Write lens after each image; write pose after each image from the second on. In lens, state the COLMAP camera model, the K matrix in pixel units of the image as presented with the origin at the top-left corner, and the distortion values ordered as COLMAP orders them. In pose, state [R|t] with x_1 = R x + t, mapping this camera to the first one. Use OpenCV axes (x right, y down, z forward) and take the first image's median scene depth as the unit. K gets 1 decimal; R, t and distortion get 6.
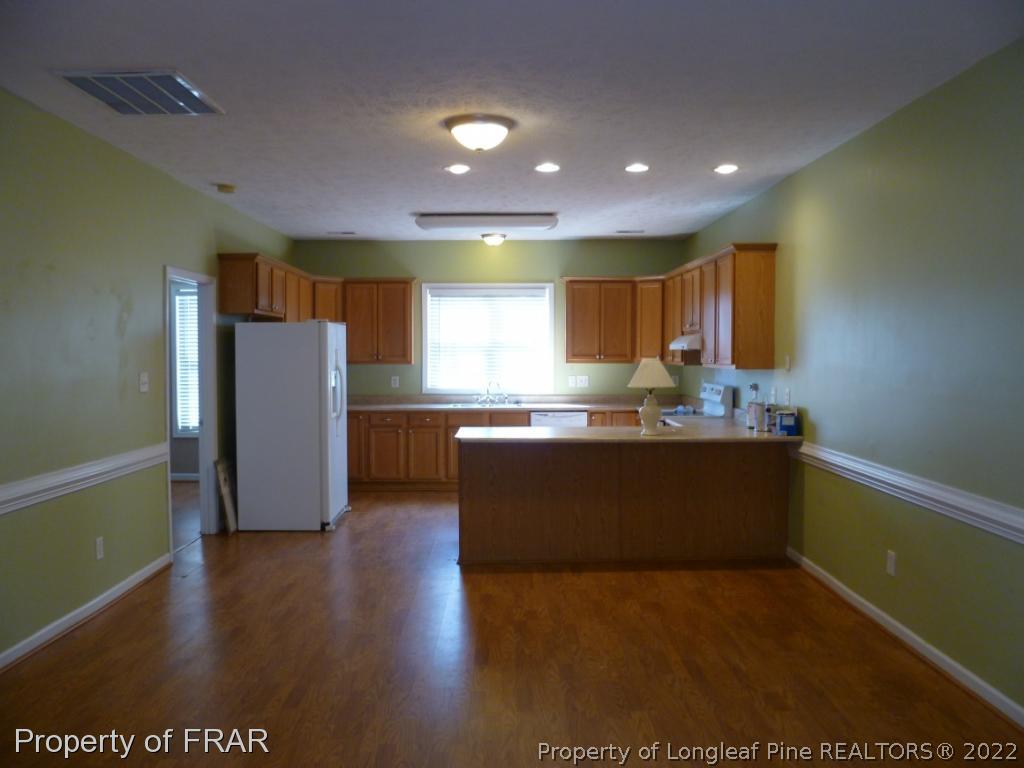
lens RADIAL K [[845.3, 0, 512.0], [0, 845.3, 384.0], [0, 0, 1]] dist [-0.074641, 0.004227]
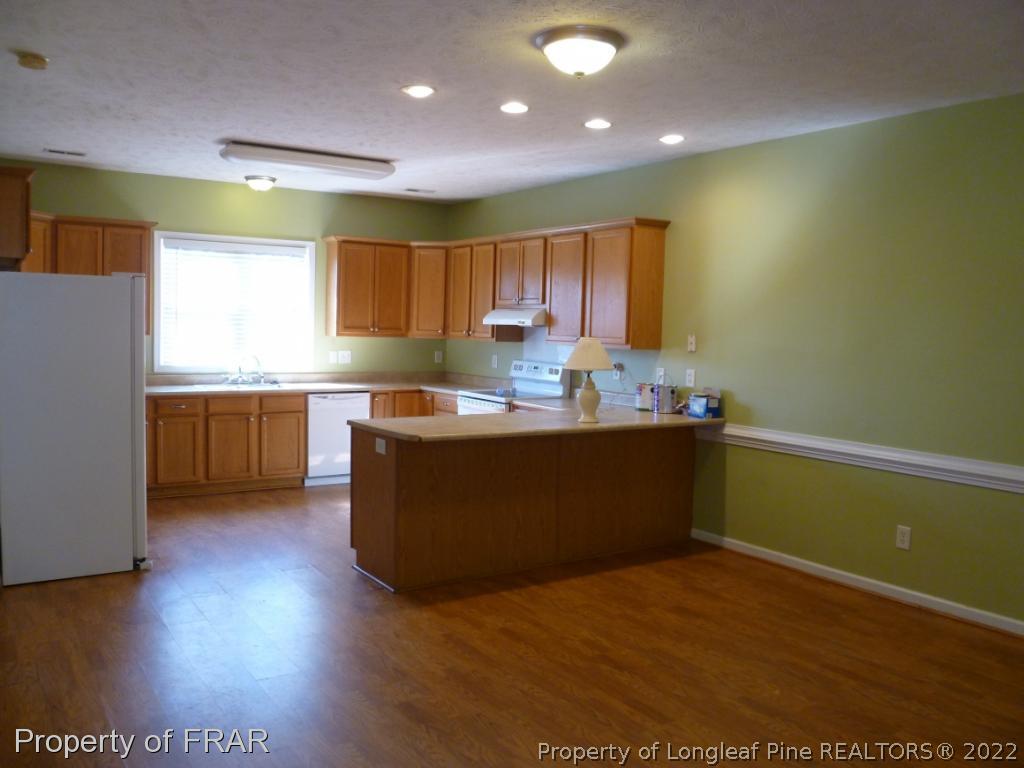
lens RADIAL K [[845.3, 0, 512.0], [0, 845.3, 384.0], [0, 0, 1]] dist [-0.074641, 0.004227]
pose [[0.838339, -0.014856, 0.544947, -0.322739], [-0.005976, 0.999318, 0.036436, -0.010537], [-0.545117, -0.033802, 0.837678, 0.228217]]
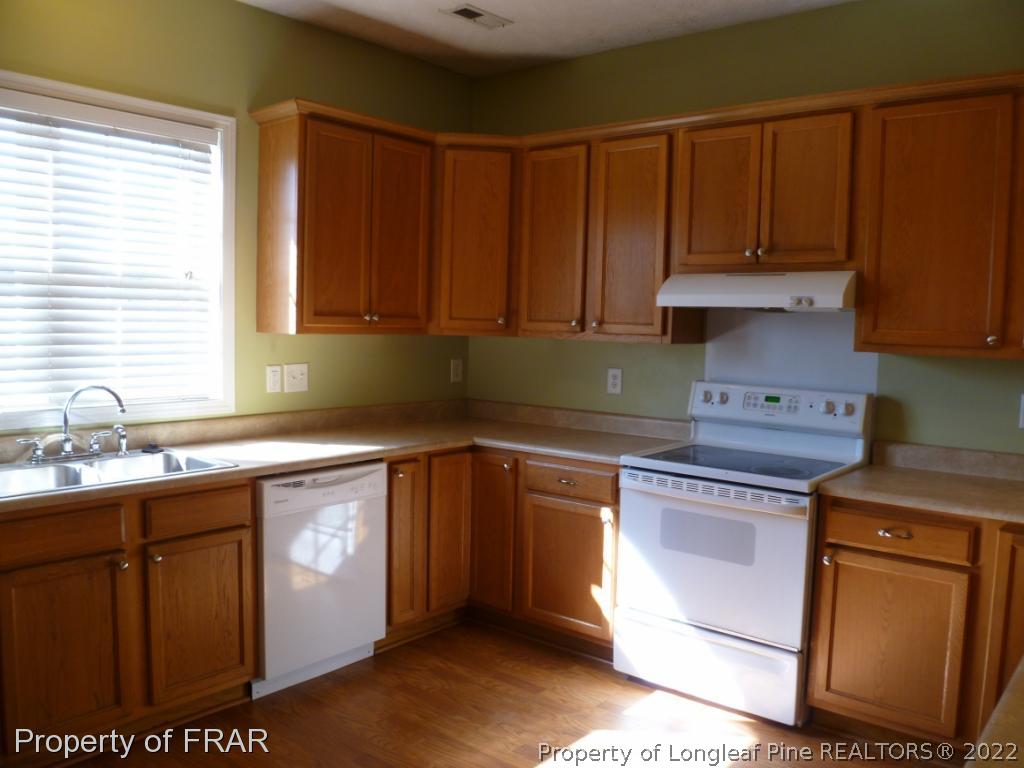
lens RADIAL K [[845.3, 0, 512.0], [0, 845.3, 384.0], [0, 0, 1]] dist [-0.074641, 0.004227]
pose [[0.648413, -0.040893, 0.760190, -0.201393], [0.003958, 0.998724, 0.050348, -0.026231], [-0.761279, -0.029638, 0.647747, 0.865948]]
